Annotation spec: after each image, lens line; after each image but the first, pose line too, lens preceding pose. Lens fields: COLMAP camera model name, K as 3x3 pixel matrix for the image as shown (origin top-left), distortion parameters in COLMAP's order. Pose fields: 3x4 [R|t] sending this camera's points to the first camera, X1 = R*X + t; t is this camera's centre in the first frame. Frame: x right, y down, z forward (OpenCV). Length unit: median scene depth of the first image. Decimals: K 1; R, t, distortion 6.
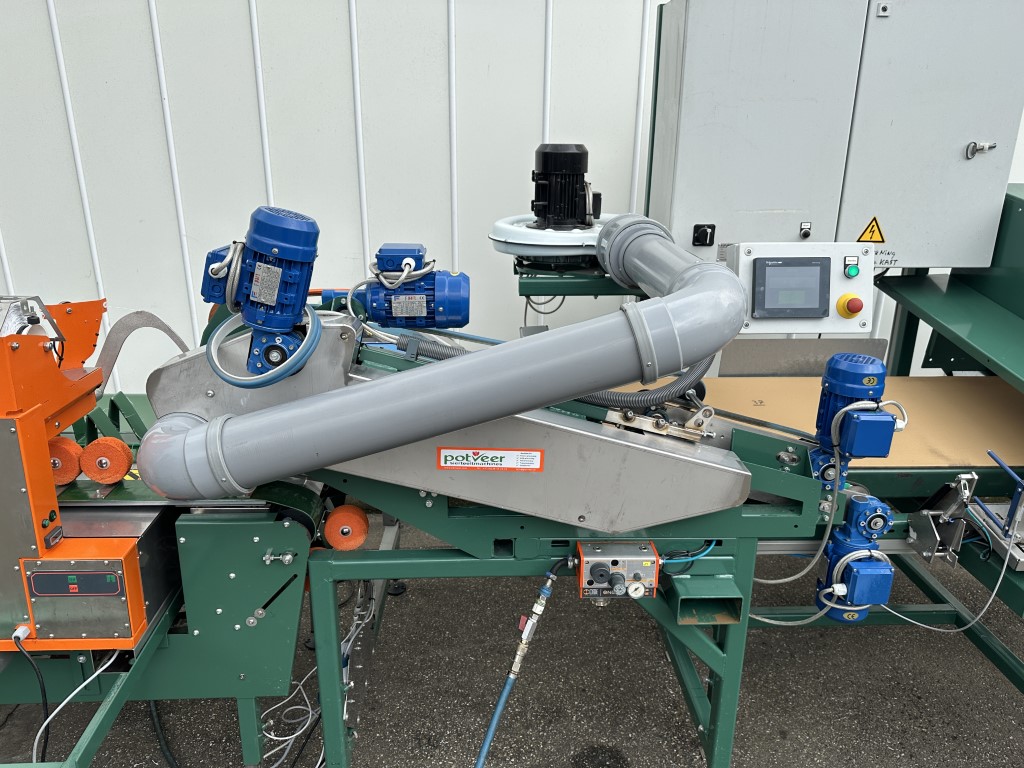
lens RADIAL K [[725.1, 0, 514.2], [0, 725.1, 385.9], [0, 0, 1]] dist [0.065743, -0.051699]
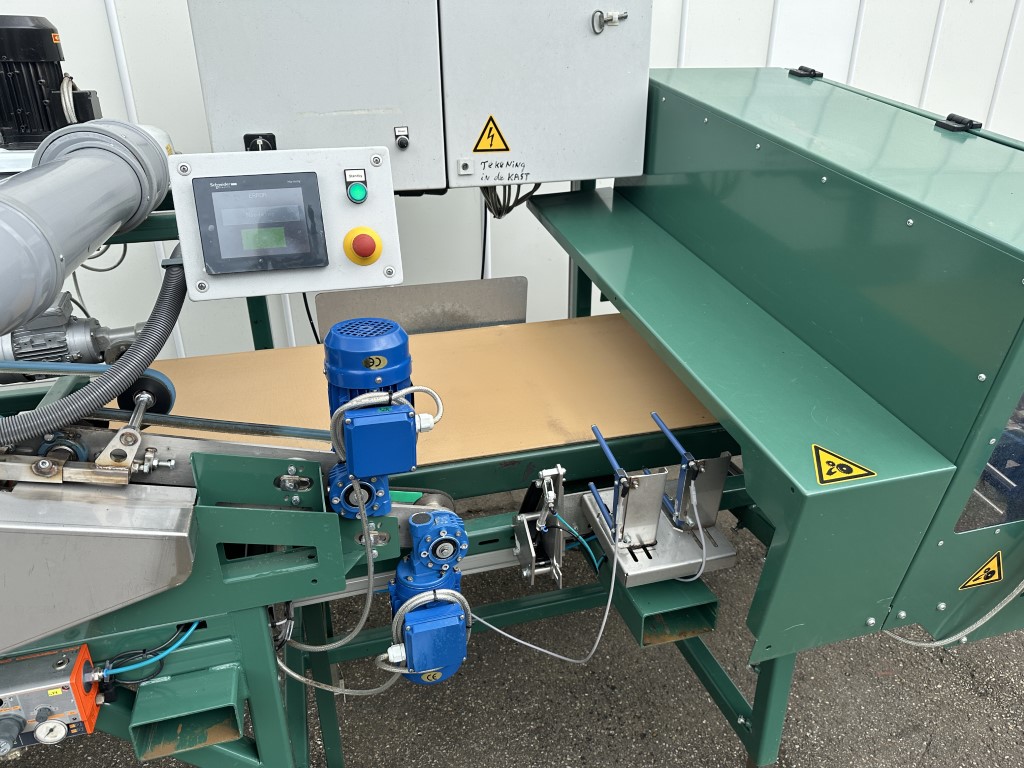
lens RADIAL K [[725.1, 0, 501.9], [0, 725.1, 379.6], [0, 0, 1]] dist [0.065743, -0.051699]
pose [[0.975244, -0.110803, 0.191366, 0.432518], [0.094311, 0.991164, 0.093267, -0.037640], [-0.200009, -0.072910, 0.977078, 0.314030]]
